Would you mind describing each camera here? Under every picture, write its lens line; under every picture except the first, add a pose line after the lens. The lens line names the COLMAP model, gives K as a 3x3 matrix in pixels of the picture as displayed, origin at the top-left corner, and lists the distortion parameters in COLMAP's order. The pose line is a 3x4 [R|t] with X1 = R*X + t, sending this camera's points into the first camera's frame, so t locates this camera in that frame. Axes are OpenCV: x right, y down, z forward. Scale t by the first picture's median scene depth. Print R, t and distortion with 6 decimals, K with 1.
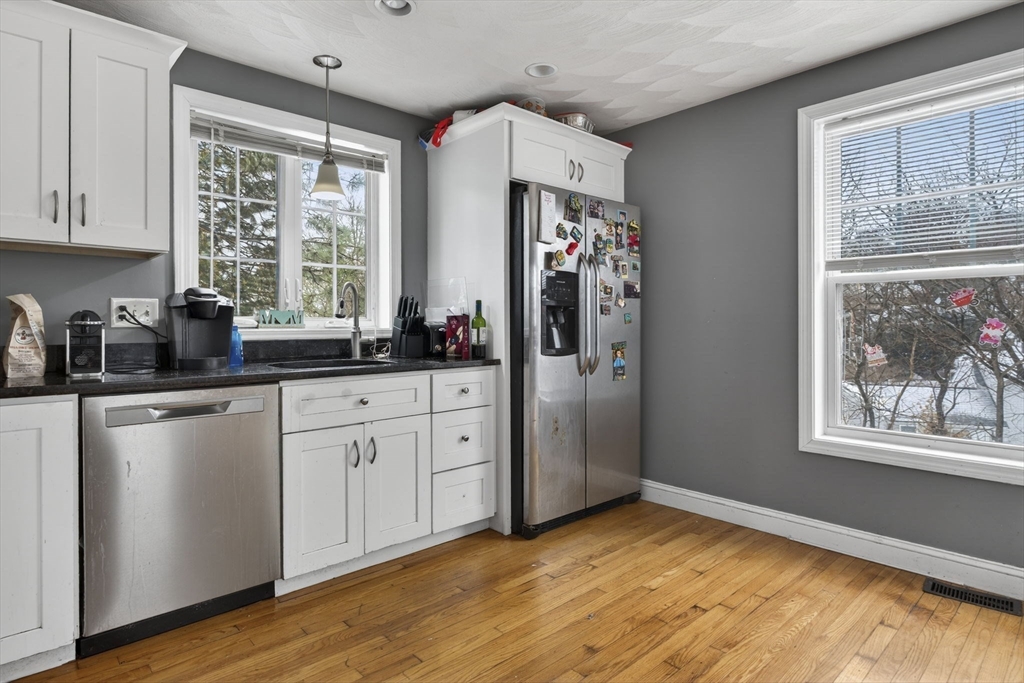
lens RADIAL K [[563.1, 0, 512.1], [0, 563.1, 324.0], [0, 0, 1]] dist [0.000780, -0.000540]
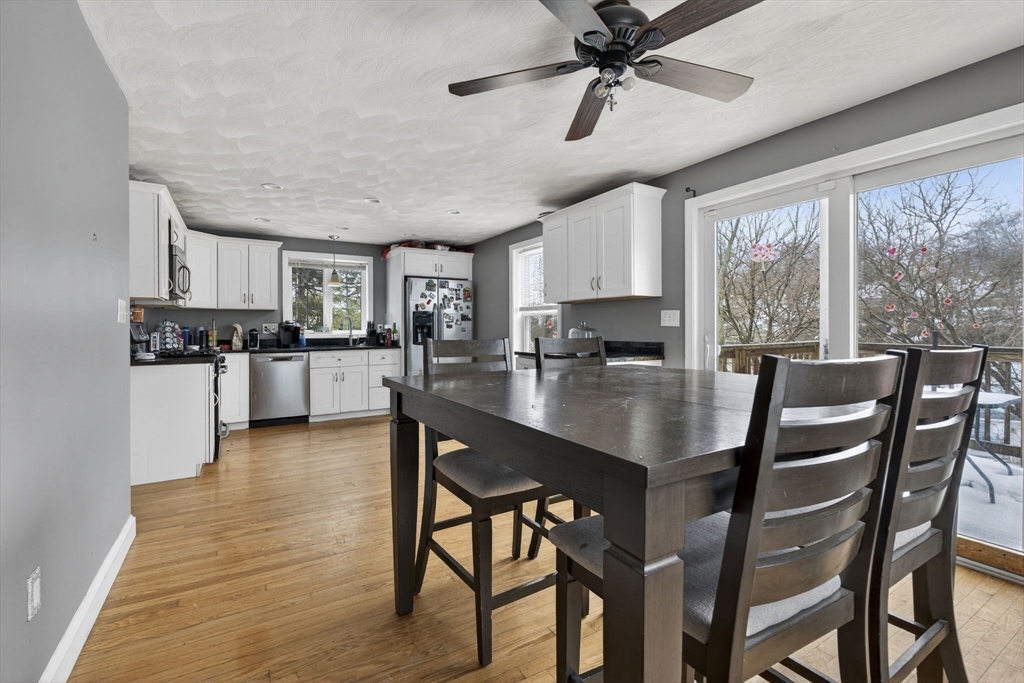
lens RADIAL K [[454.9, 0, 513.9], [0, 454.9, 336.5], [0, 0, 1]] dist [0.000838, -0.000268]
pose [[0.980010, 0.003753, -0.198915, 0.875703], [0.000508, 0.999772, 0.021366, -0.024204], [0.198950, -0.021040, 0.979784, -0.902365]]
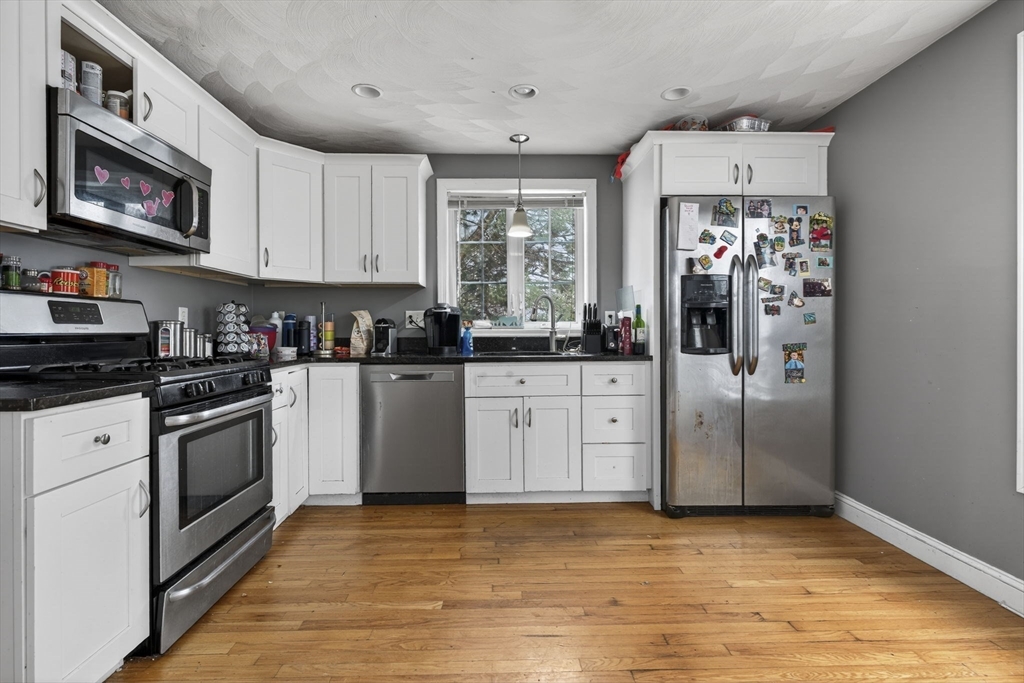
lens RADIAL K [[487.0, 0, 509.0], [0, 487.0, 331.6], [0, 0, 1]] dist [0.000243, 0.000073]
pose [[0.749300, 0.002486, -0.662226, 0.409072], [0.002976, 0.999970, 0.007121, 0.005369], [0.662224, -0.007307, 0.749271, 0.065500]]
